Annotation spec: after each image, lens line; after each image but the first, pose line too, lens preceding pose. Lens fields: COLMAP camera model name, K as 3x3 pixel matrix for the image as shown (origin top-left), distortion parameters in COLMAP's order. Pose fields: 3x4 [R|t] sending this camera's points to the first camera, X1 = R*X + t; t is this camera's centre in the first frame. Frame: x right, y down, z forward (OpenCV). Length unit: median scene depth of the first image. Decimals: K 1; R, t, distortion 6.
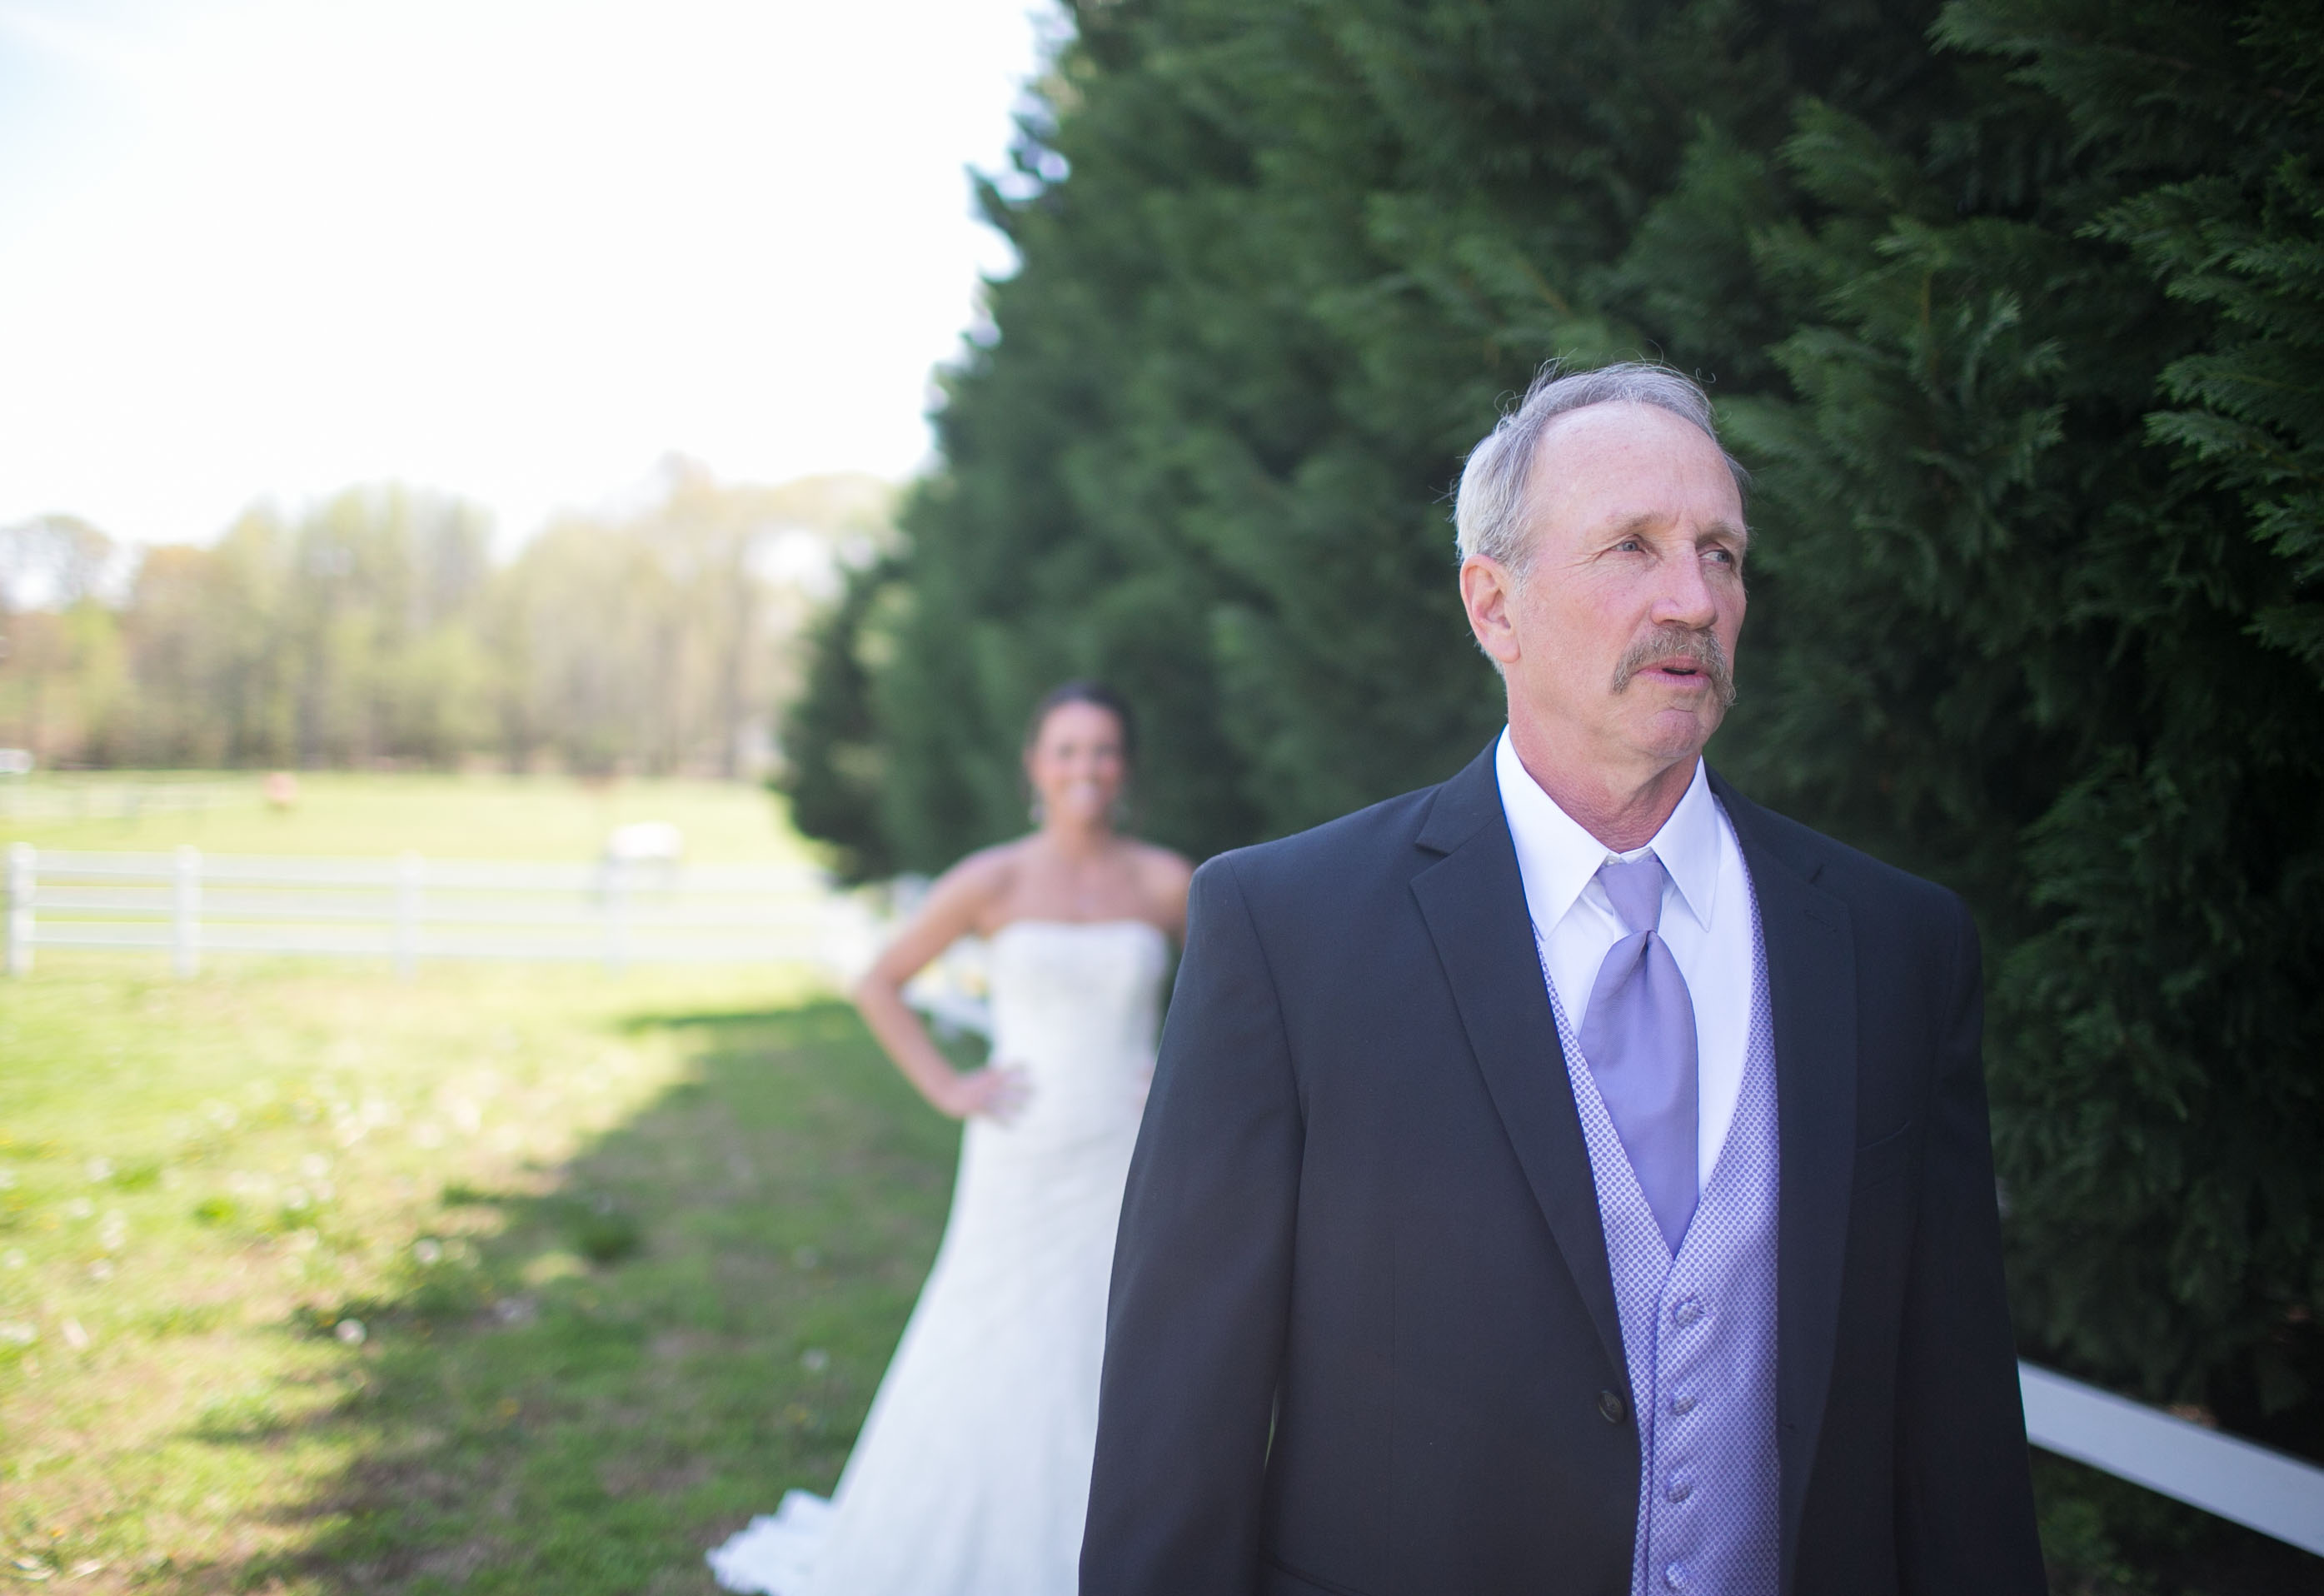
lens RADIAL K [[2293.5, 0, 1122.2], [0, 2293.5, 760.9], [0, 0, 1]] dist [-0.125382, 0.174542]
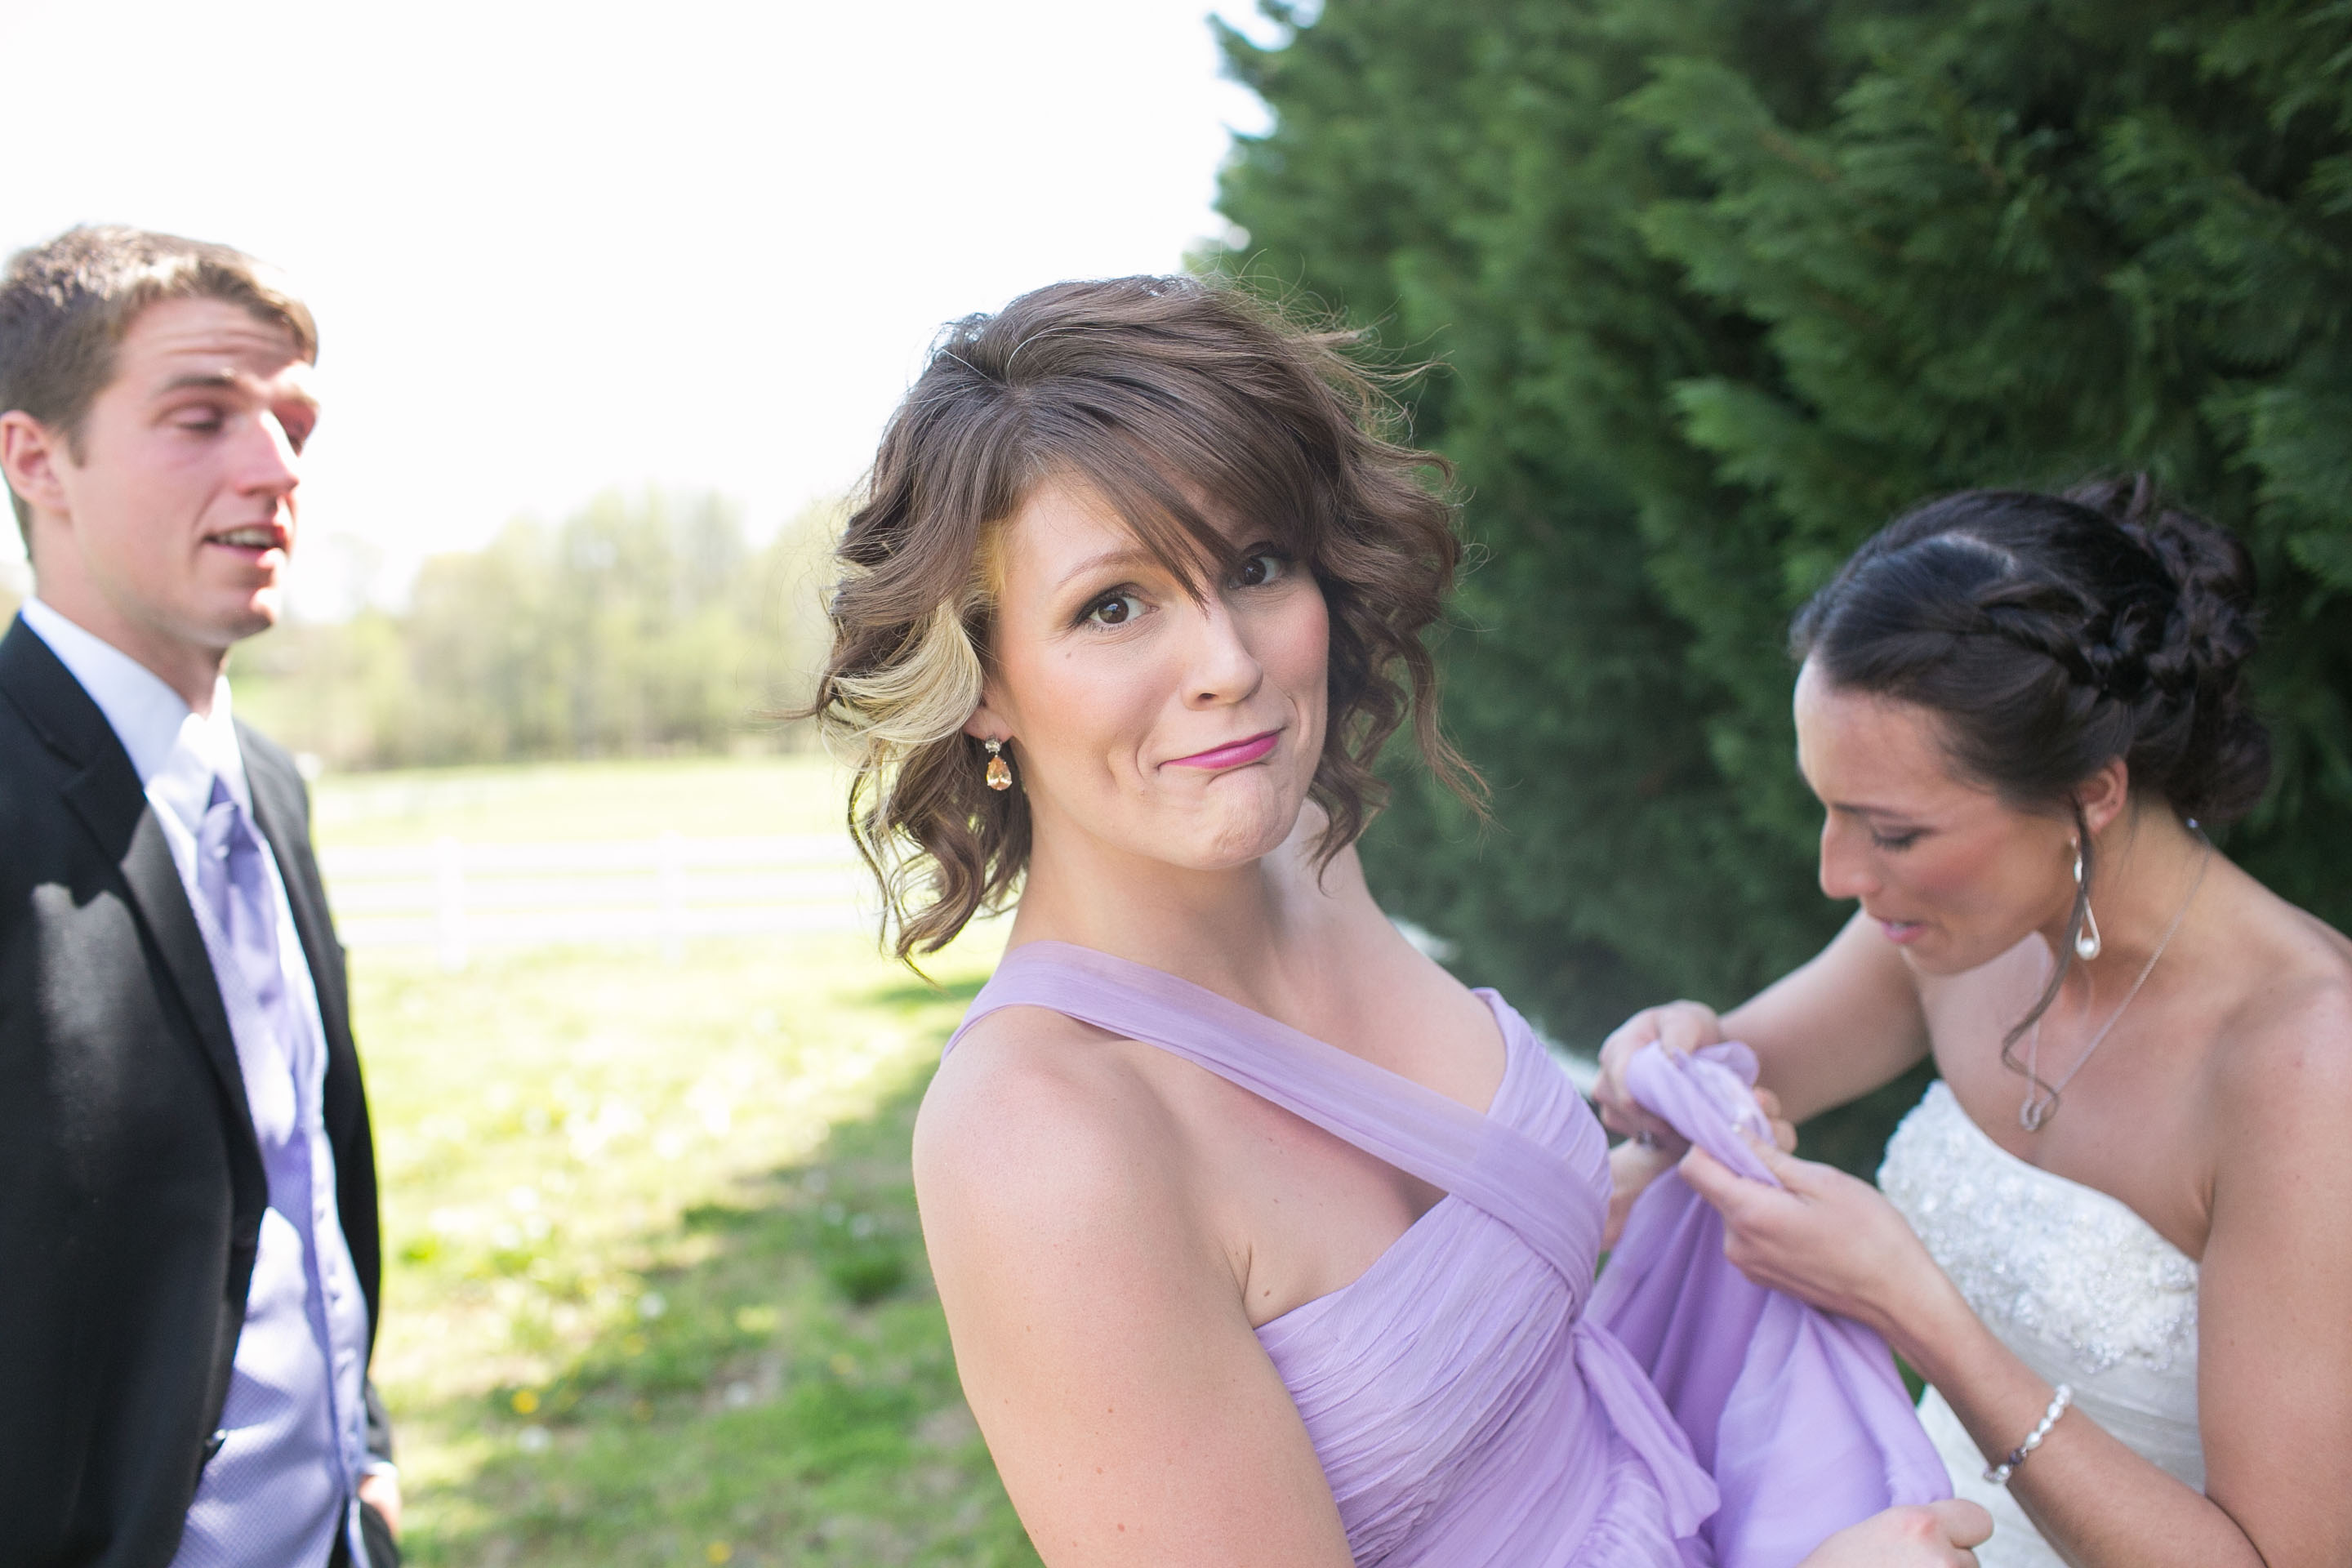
lens RADIAL K [[2250.4, 0, 1179.0], [0, 2250.4, 767.4], [0, 0, 1]] dist [-0.110846, 0.153544]
pose [[0.994443, -0.055973, -0.089163, -0.032388], [0.058149, 0.998066, 0.021997, 0.015159], [0.087759, -0.027059, 0.995774, 0.215675]]
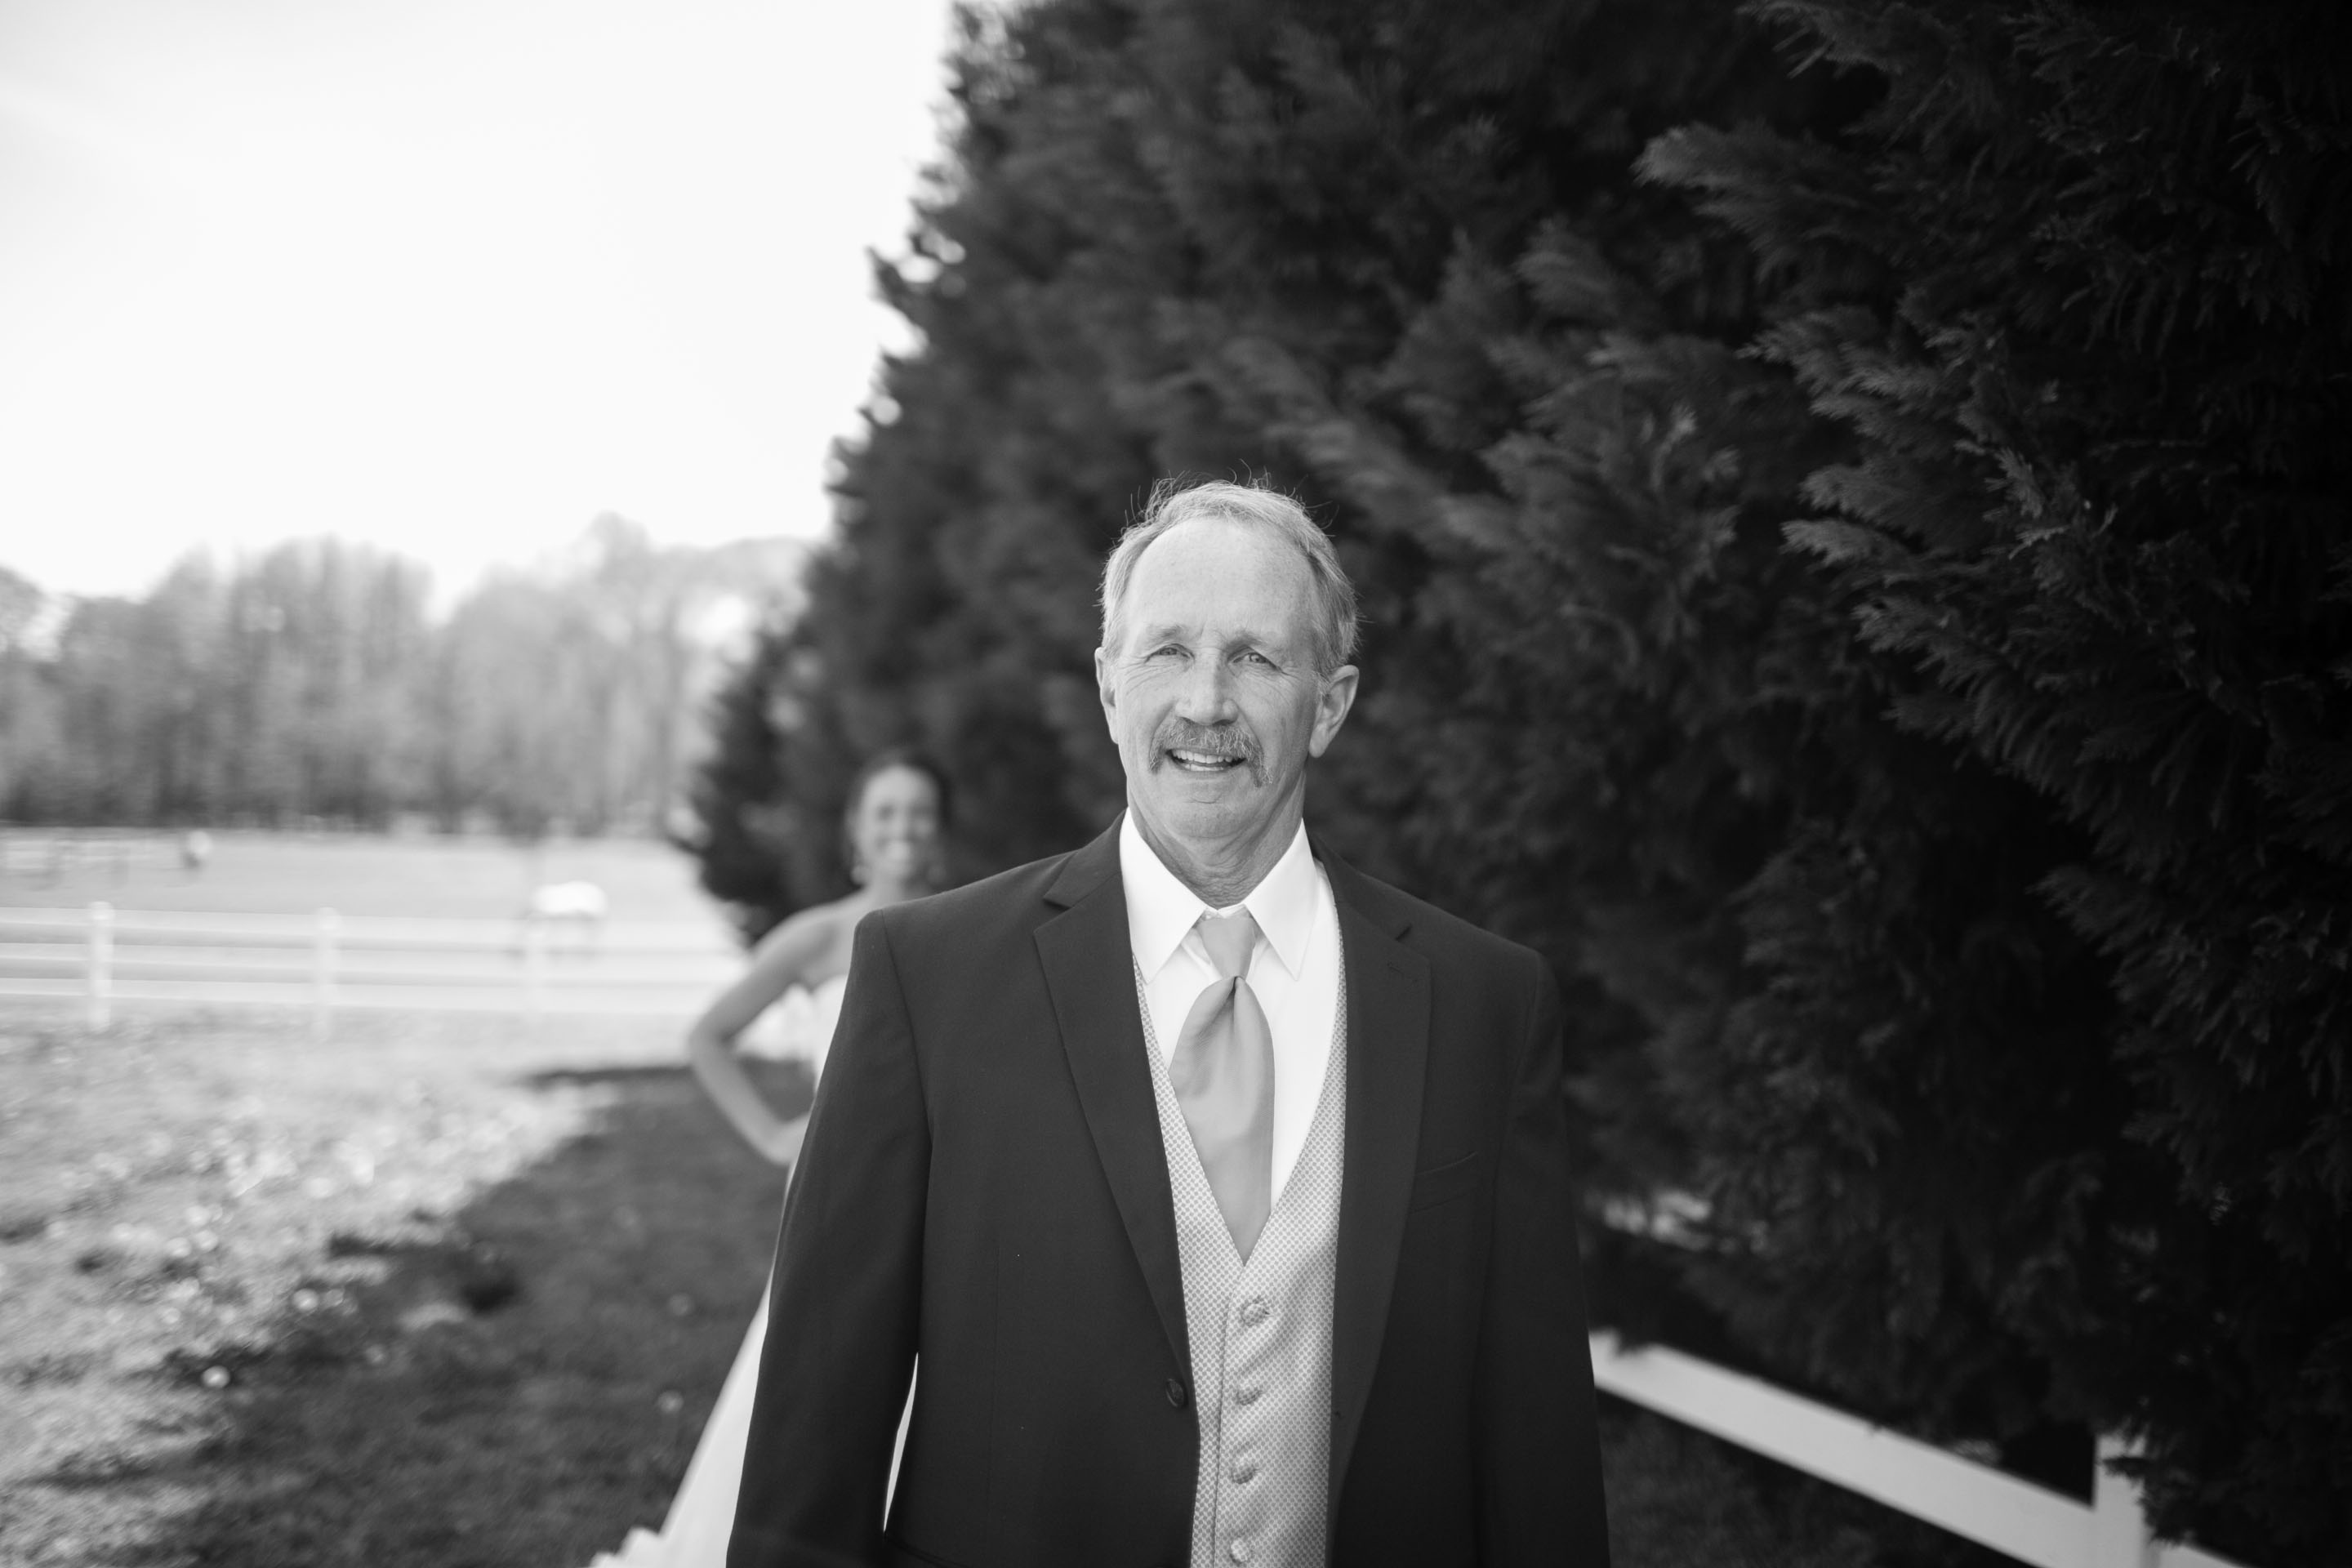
lens RADIAL K [[2250.4, 0, 1179.0], [0, 2250.4, 767.4], [0, 0, 1]] dist [-0.110846, 0.153544]
pose [[0.998423, 0.011515, 0.054942, 0.028953], [-0.010079, 0.999602, -0.026336, 0.000073], [-0.055223, 0.025741, 0.998142, -0.023175]]
